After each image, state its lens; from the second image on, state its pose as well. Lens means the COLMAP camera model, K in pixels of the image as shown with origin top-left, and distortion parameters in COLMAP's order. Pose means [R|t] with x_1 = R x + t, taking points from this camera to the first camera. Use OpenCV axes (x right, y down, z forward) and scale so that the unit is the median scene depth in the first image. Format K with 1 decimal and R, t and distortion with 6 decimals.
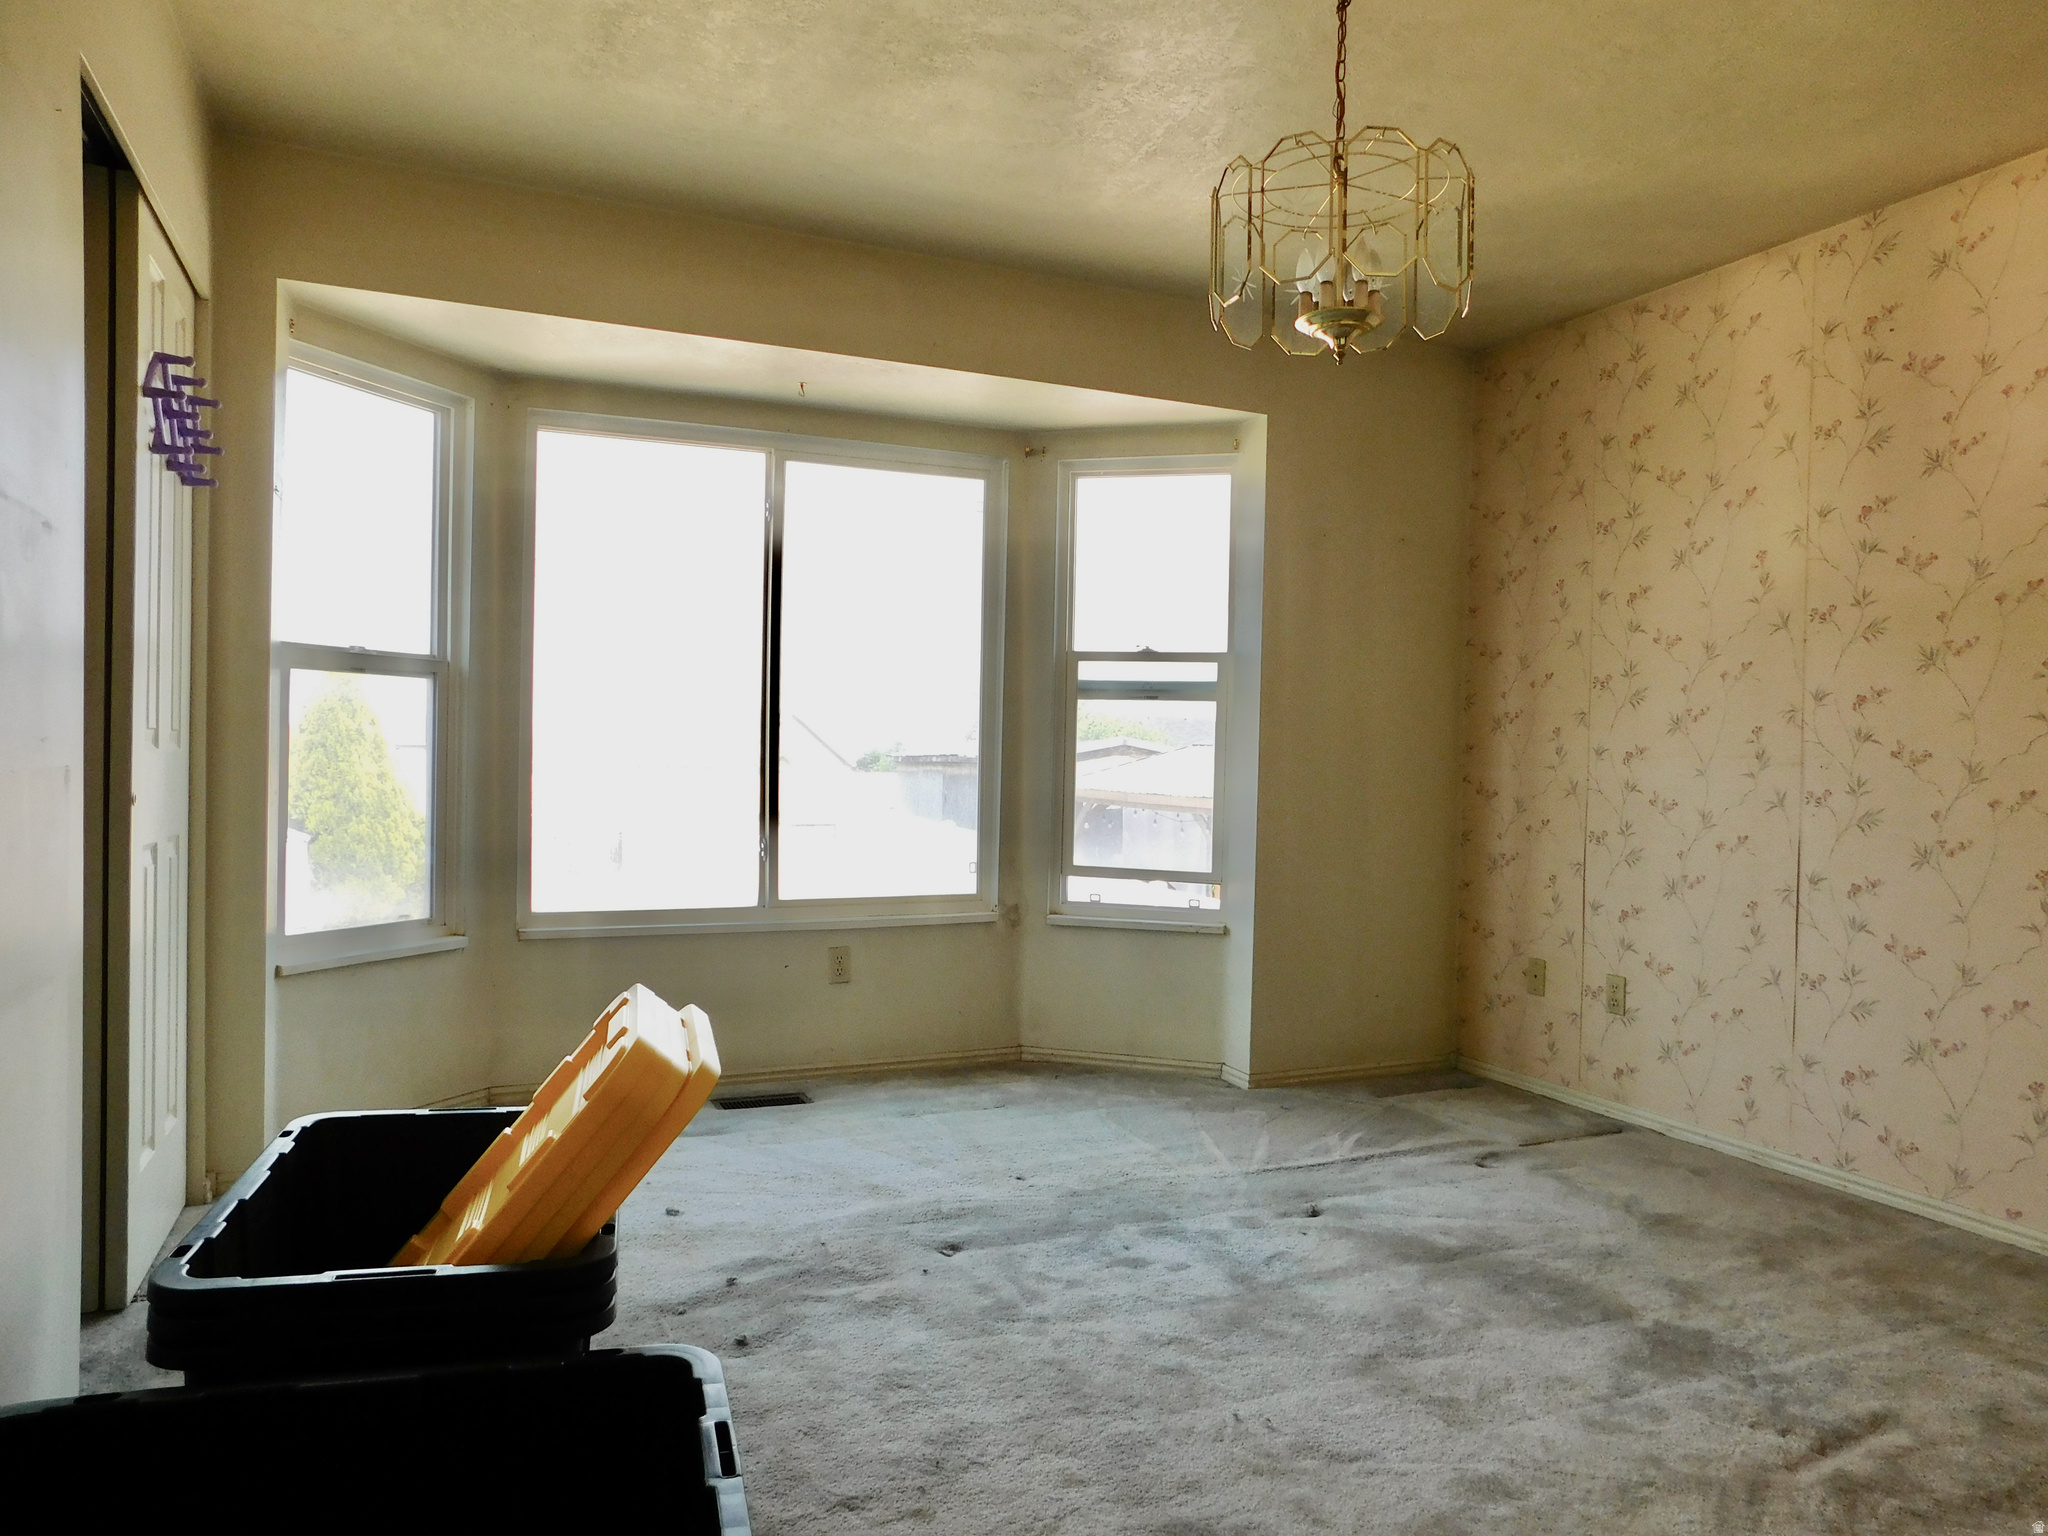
lens RADIAL K [[1363.2, 0, 1020.2], [0, 1363.2, 767.3], [0, 0, 1]] dist [-0.055461, 0.044992]
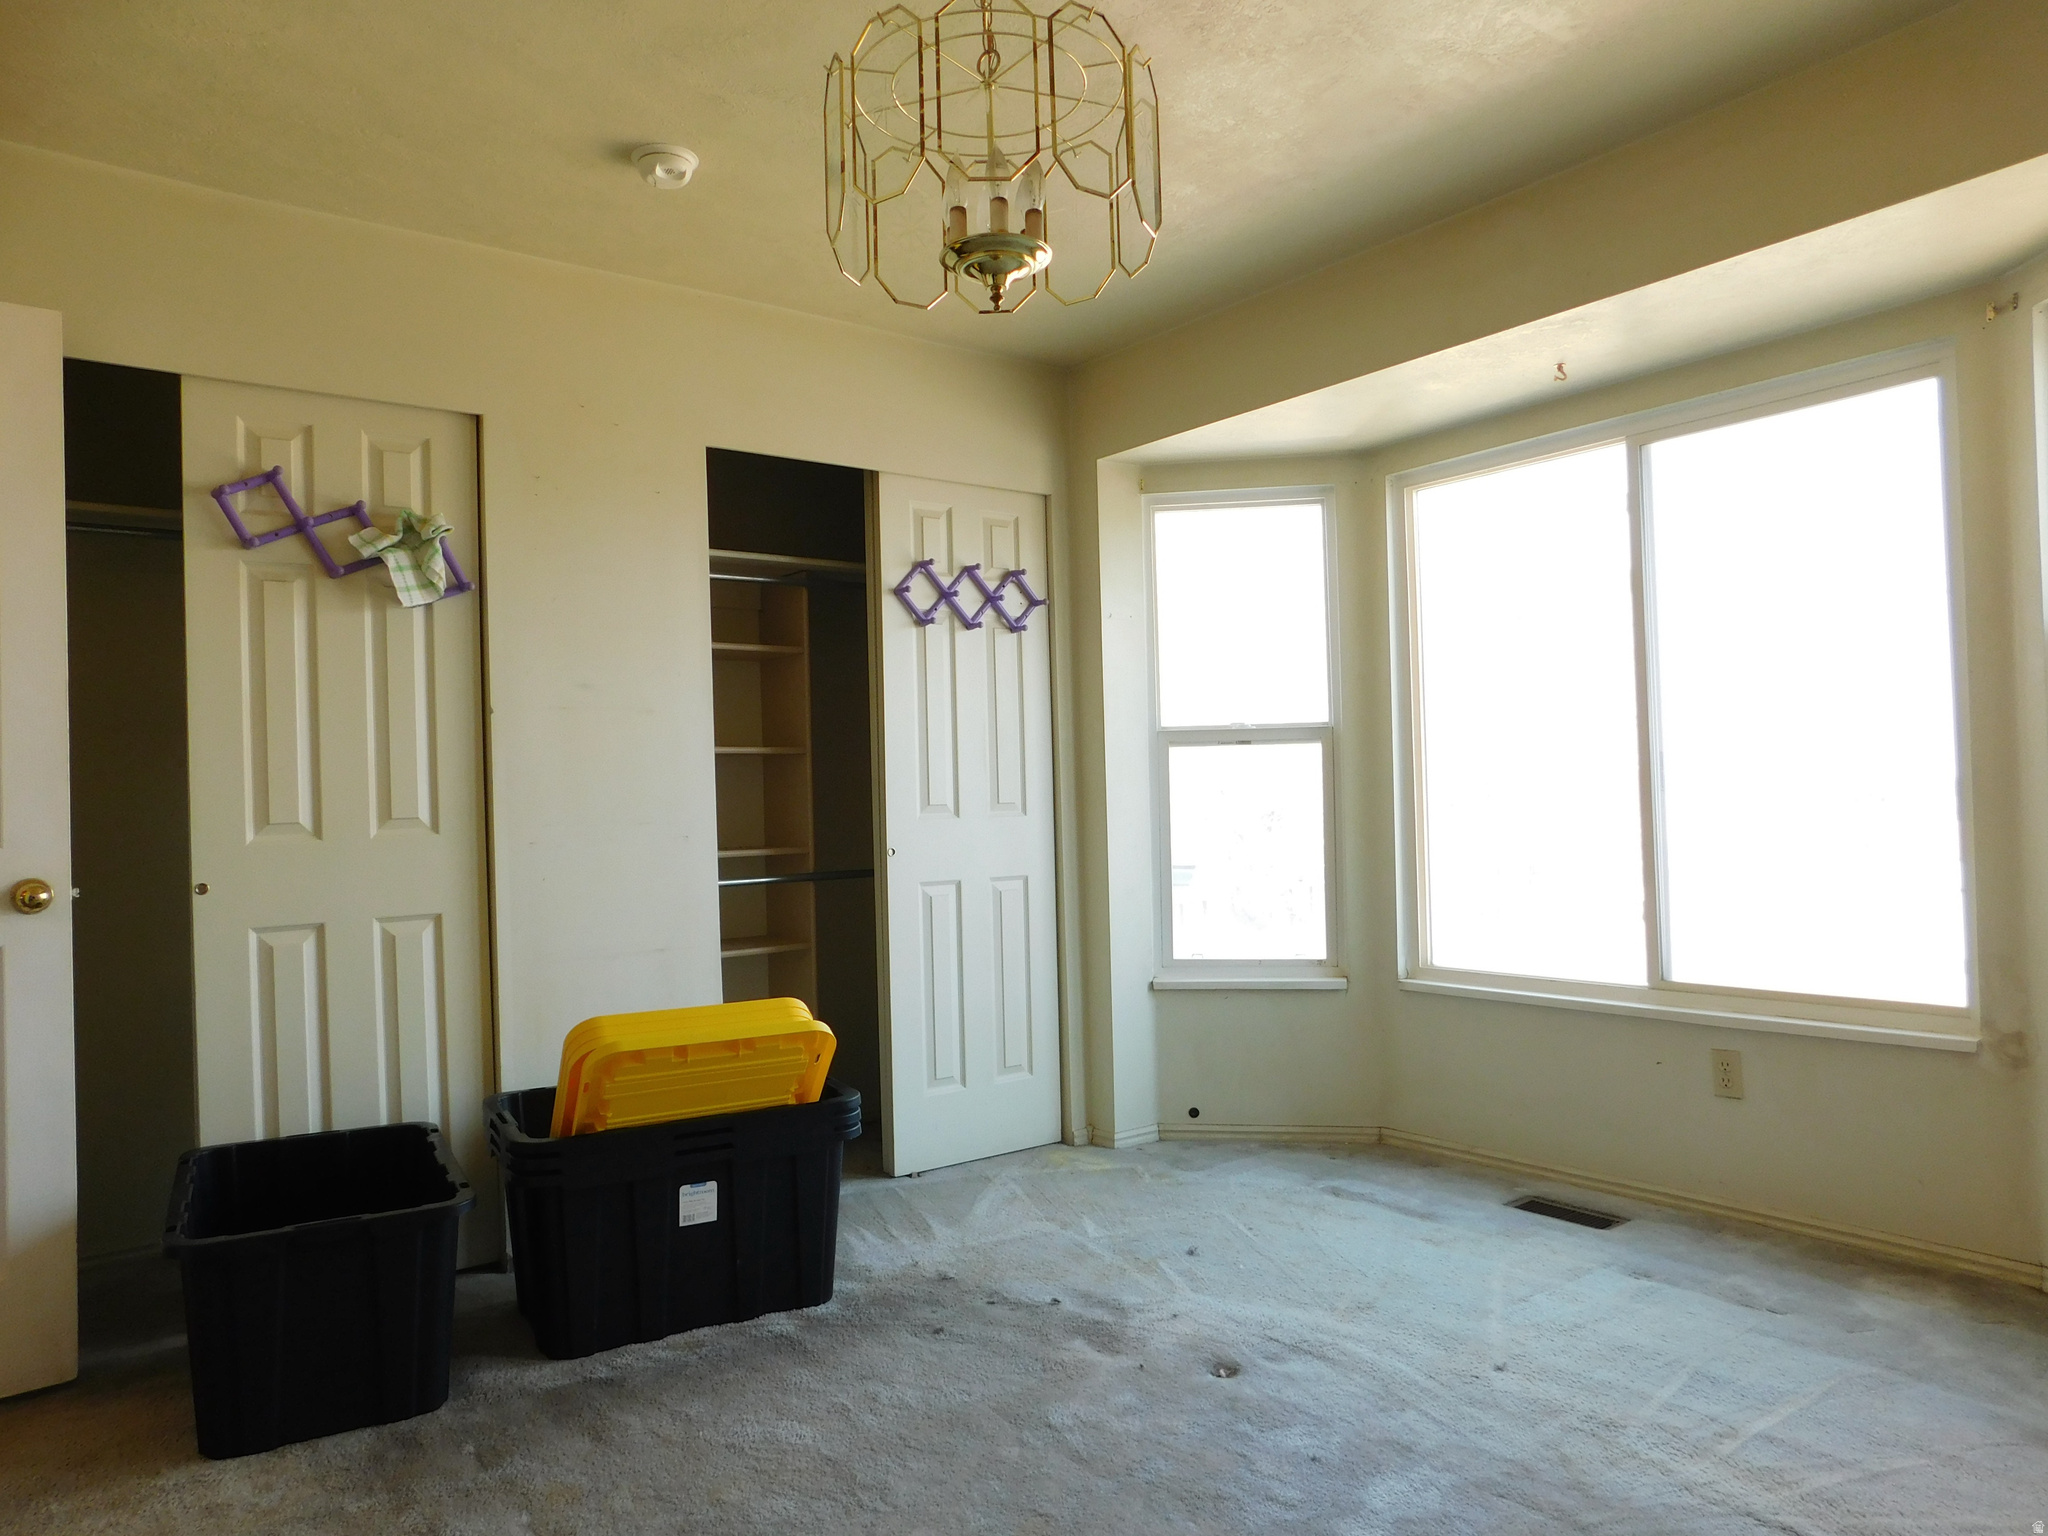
lens RADIAL K [[1363.2, 0, 1021.6], [0, 1363.2, 775.6], [0, 0, 1]] dist [-0.055461, 0.044992]
pose [[0.235917, -0.038702, -0.971002, 0.569300], [0.019493, 0.999194, -0.035090, -0.004798], [0.971578, -0.010649, 0.236482, 0.476330]]
